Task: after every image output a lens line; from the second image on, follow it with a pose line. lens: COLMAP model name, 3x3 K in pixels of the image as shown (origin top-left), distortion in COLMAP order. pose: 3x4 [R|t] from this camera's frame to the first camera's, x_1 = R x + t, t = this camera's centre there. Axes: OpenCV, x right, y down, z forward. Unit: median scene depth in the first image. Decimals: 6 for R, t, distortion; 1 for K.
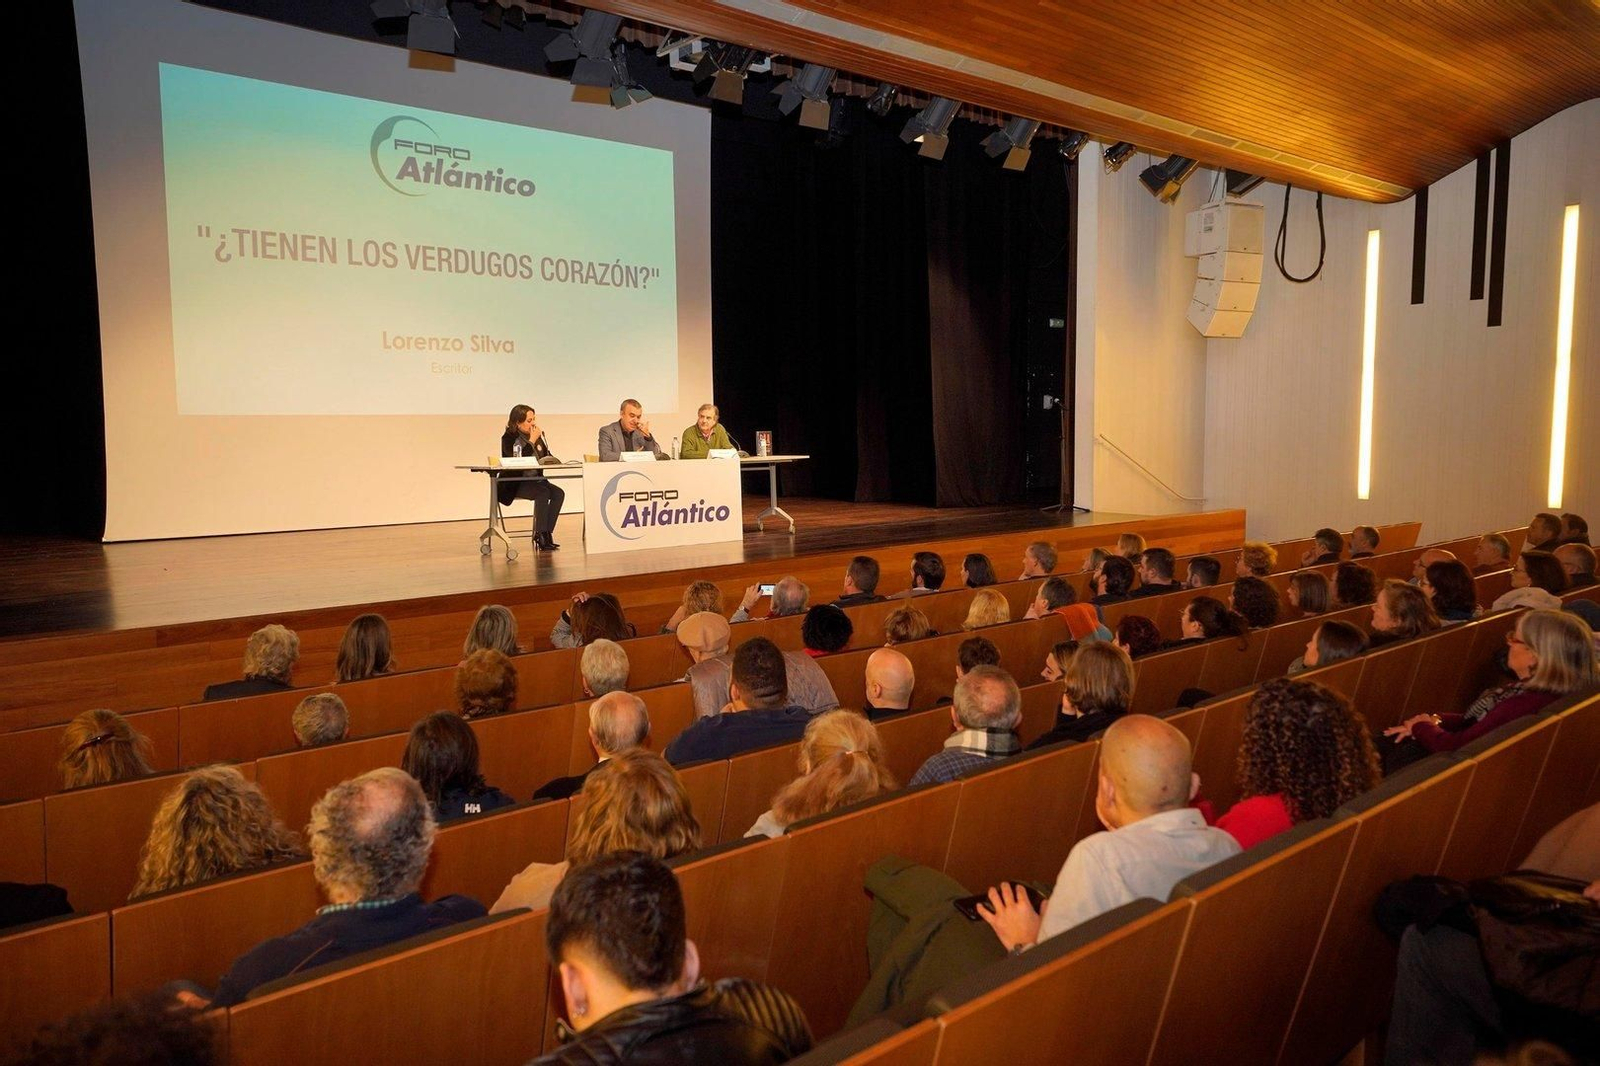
lens RADIAL K [[1172.9, 0, 796.6], [0, 1172.9, 539.9], [0, 0, 1]] dist [0.002457, -0.002238]
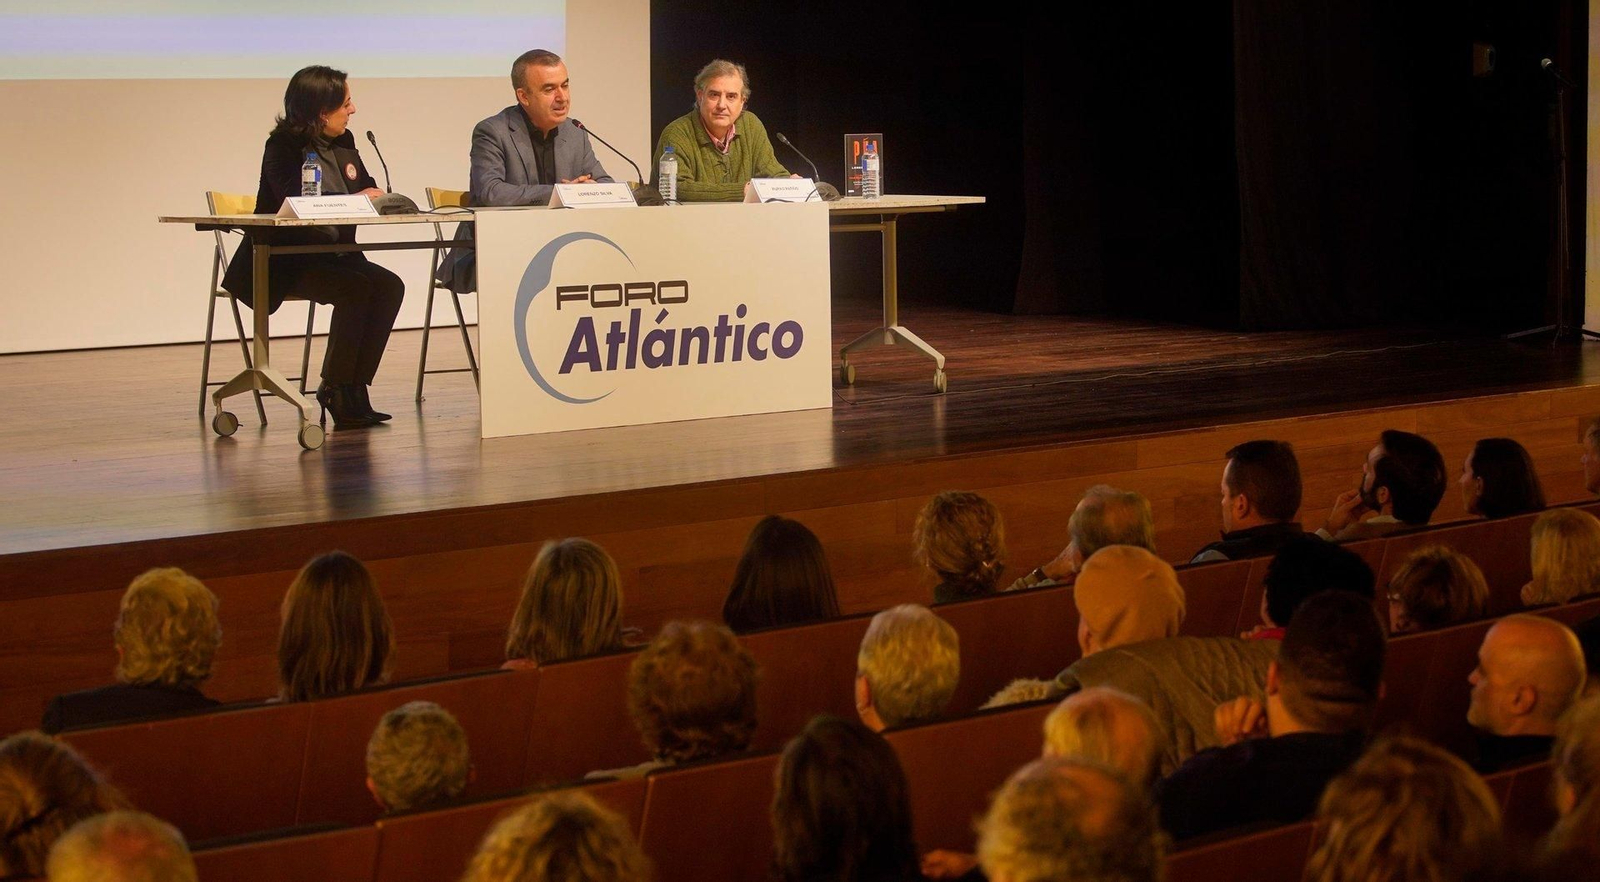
lens RADIAL K [[3470.3, 0, 800.6], [0, 3470.3, 425.3], [0, 0, 1]] dist [-0.223638, 0.000000]
pose [[0.997661, 0.006569, 0.068037, -0.135645], [-0.006577, 0.999978, -0.000115, 0.006351], [-0.068037, -0.000332, 0.997683, -0.168925]]
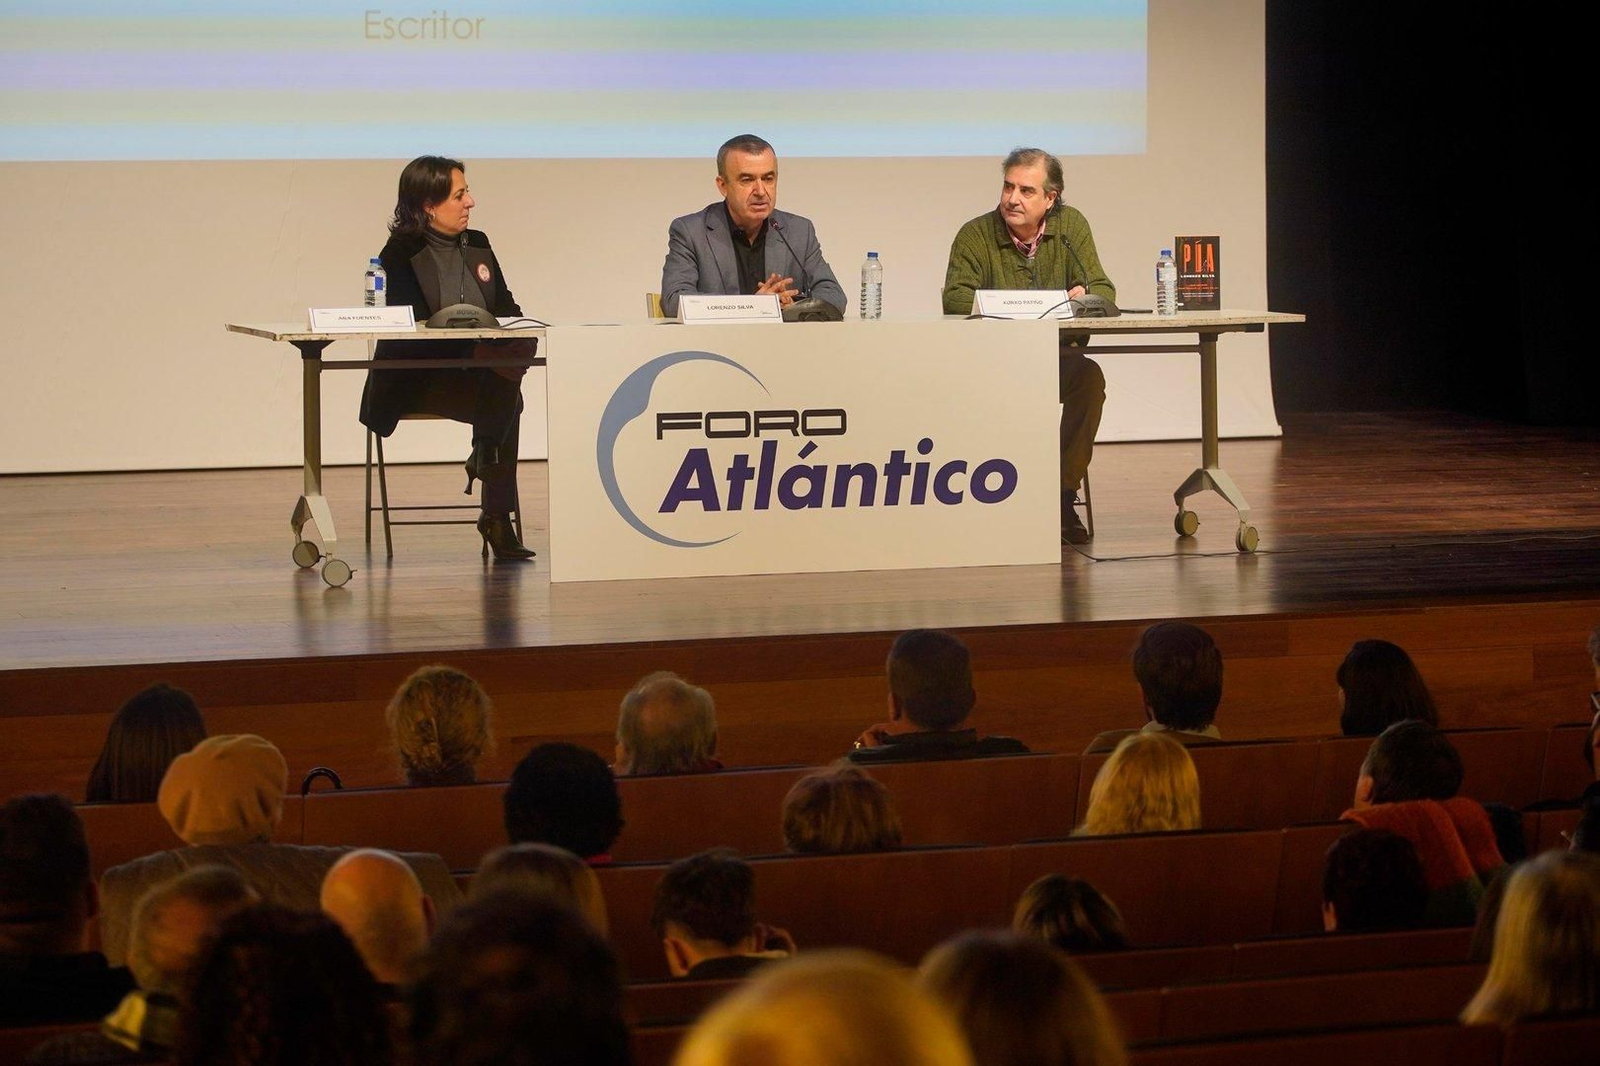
lens RADIAL K [[4286.4, 0, 784.4], [0, 4286.4, 531.5], [0, 0, 1]] dist [-0.026718, 0.000000]
pose [[0.931672, 0.046375, -0.360329, 0.319105], [-0.045222, 0.998909, 0.011634, -0.019397], [0.360476, 0.005455, 0.932753, -0.168259]]
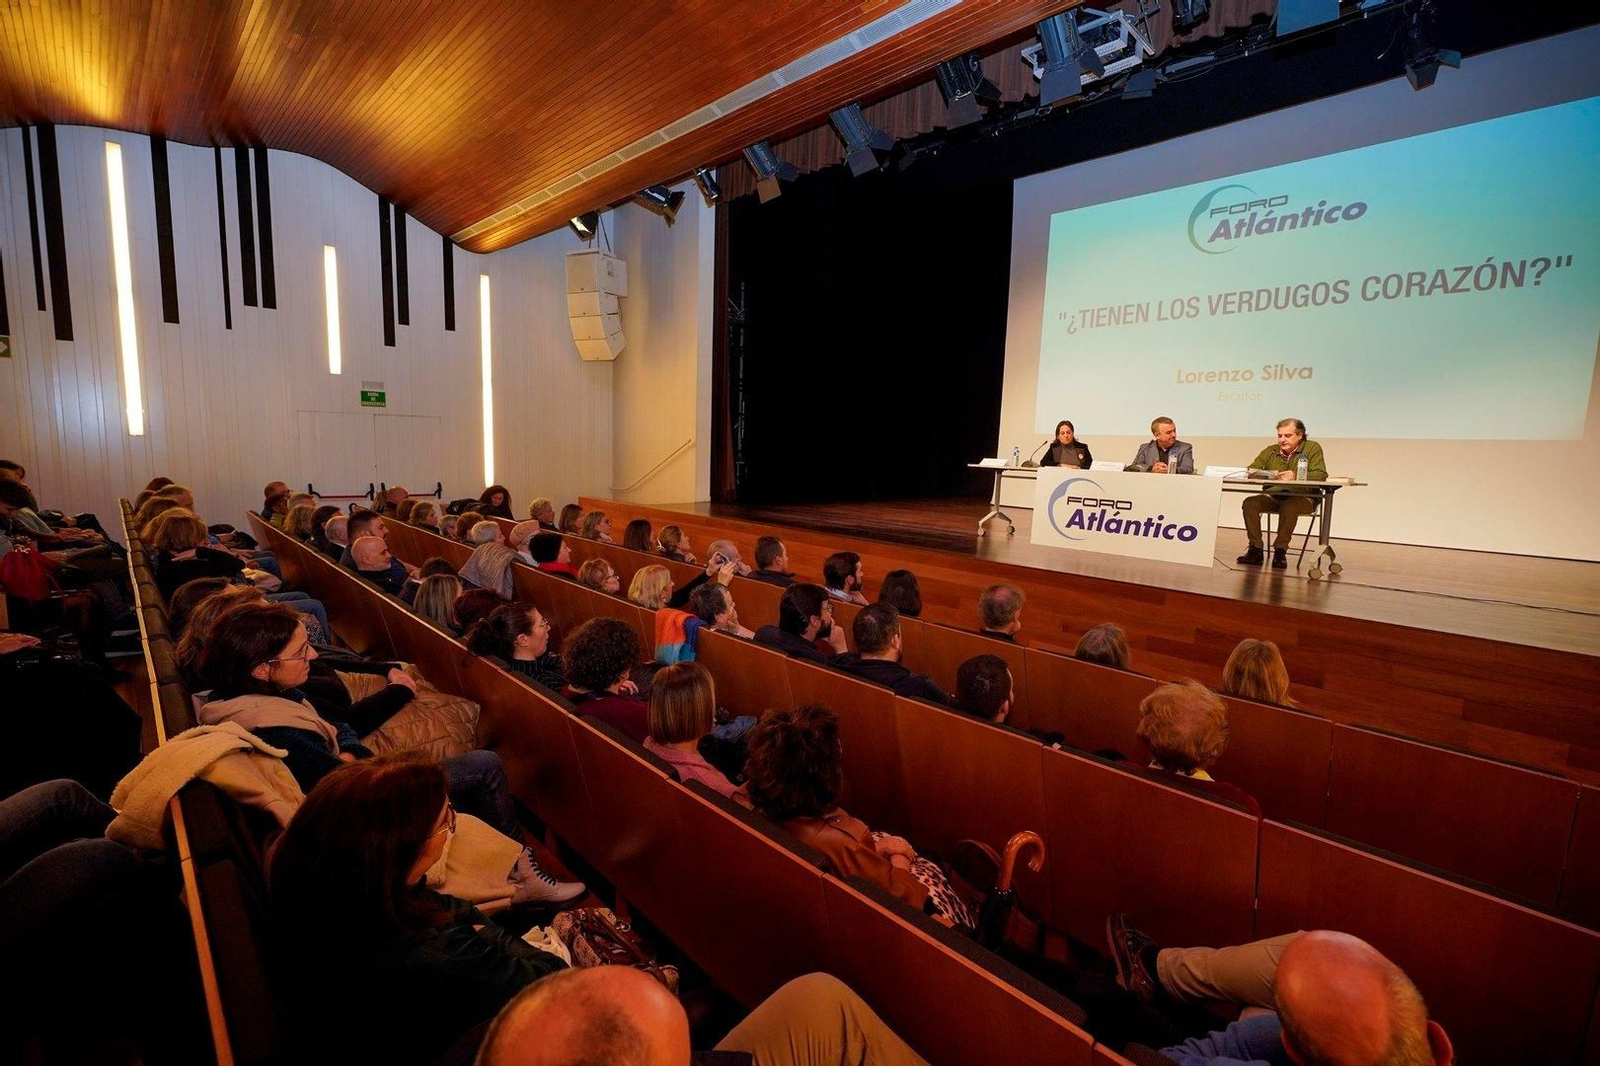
lens RADIAL K [[725.5, 0, 786.7], [0, 725.5, 527.8], [0, 0, 1]] dist [0.001276, -0.000162]
pose [[0.042599, 0.122313, -0.991577, 0.483594], [-0.136789, 0.983846, 0.115483, -0.049115], [0.989684, 0.130718, 0.058642, 0.638130]]
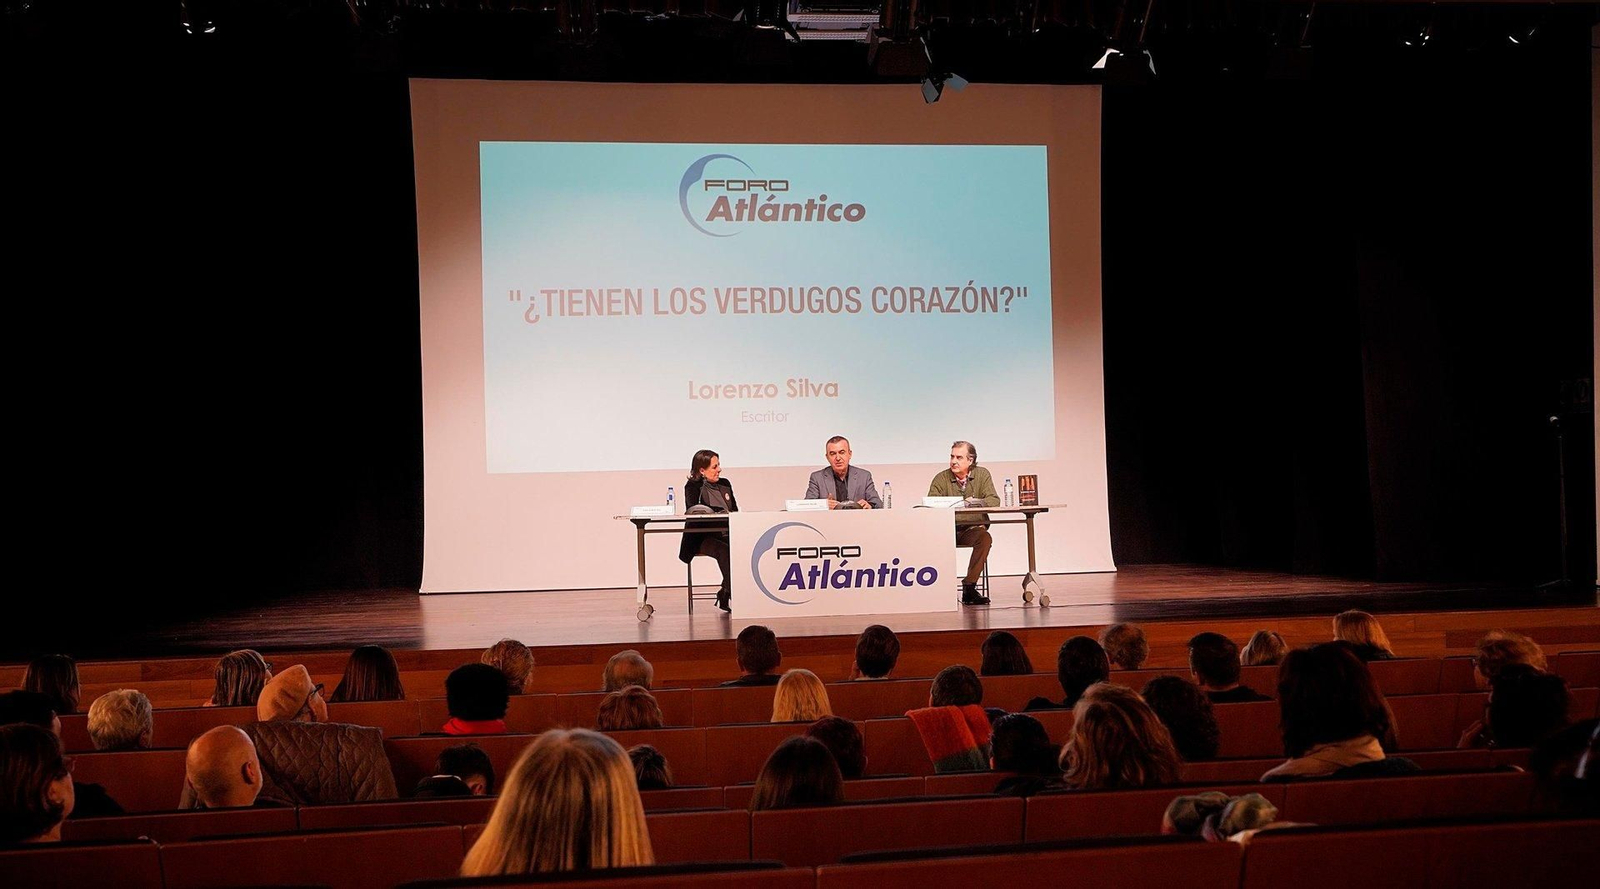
lens RADIAL K [[1290.4, 0, 799.2], [0, 1290.4, 528.4], [0, 0, 1]] dist [0.000273, 0.012197]
pose [[0.829336, -0.003264, -0.558741, 0.345470], [-0.037479, 0.997406, -0.061456, 0.001882], [0.557492, 0.071909, 0.827062, 0.223746]]
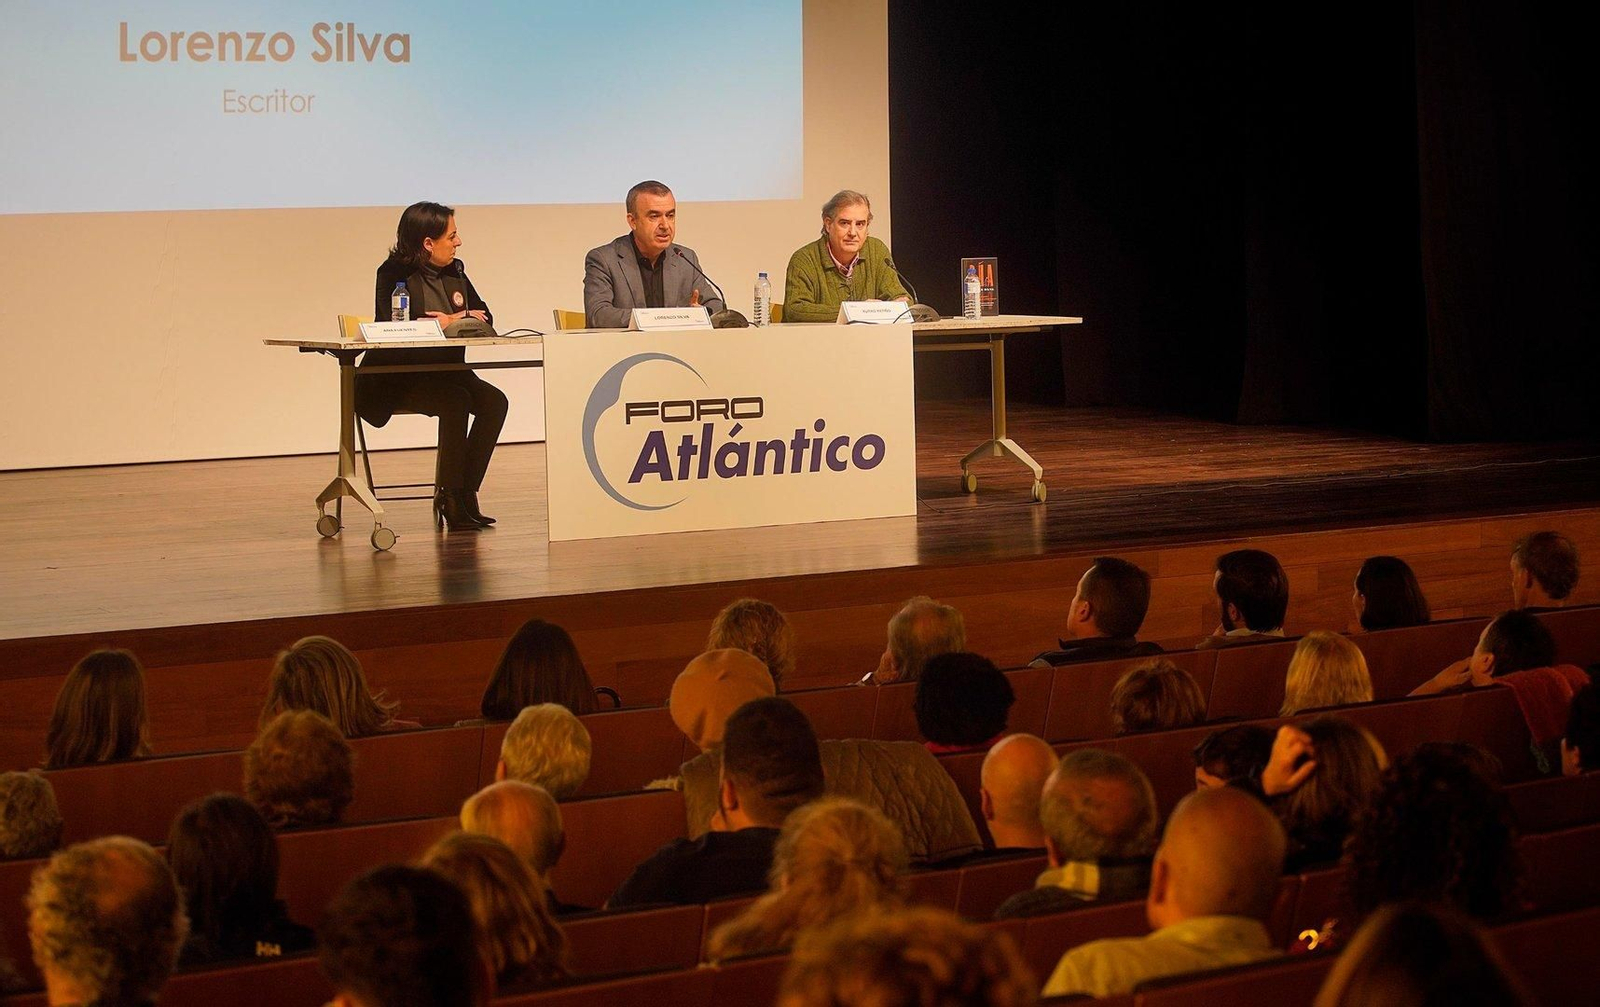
lens RADIAL K [[3381.4, 0, 812.9], [0, 3381.4, 501.4], [0, 0, 1]] dist [-0.294001, 0.000000]
pose [[0.992017, 0.017101, -0.124940, 0.069444], [-0.017317, 0.999850, -0.000637, -0.003411], [0.124910, 0.002795, 0.992164, -0.219830]]
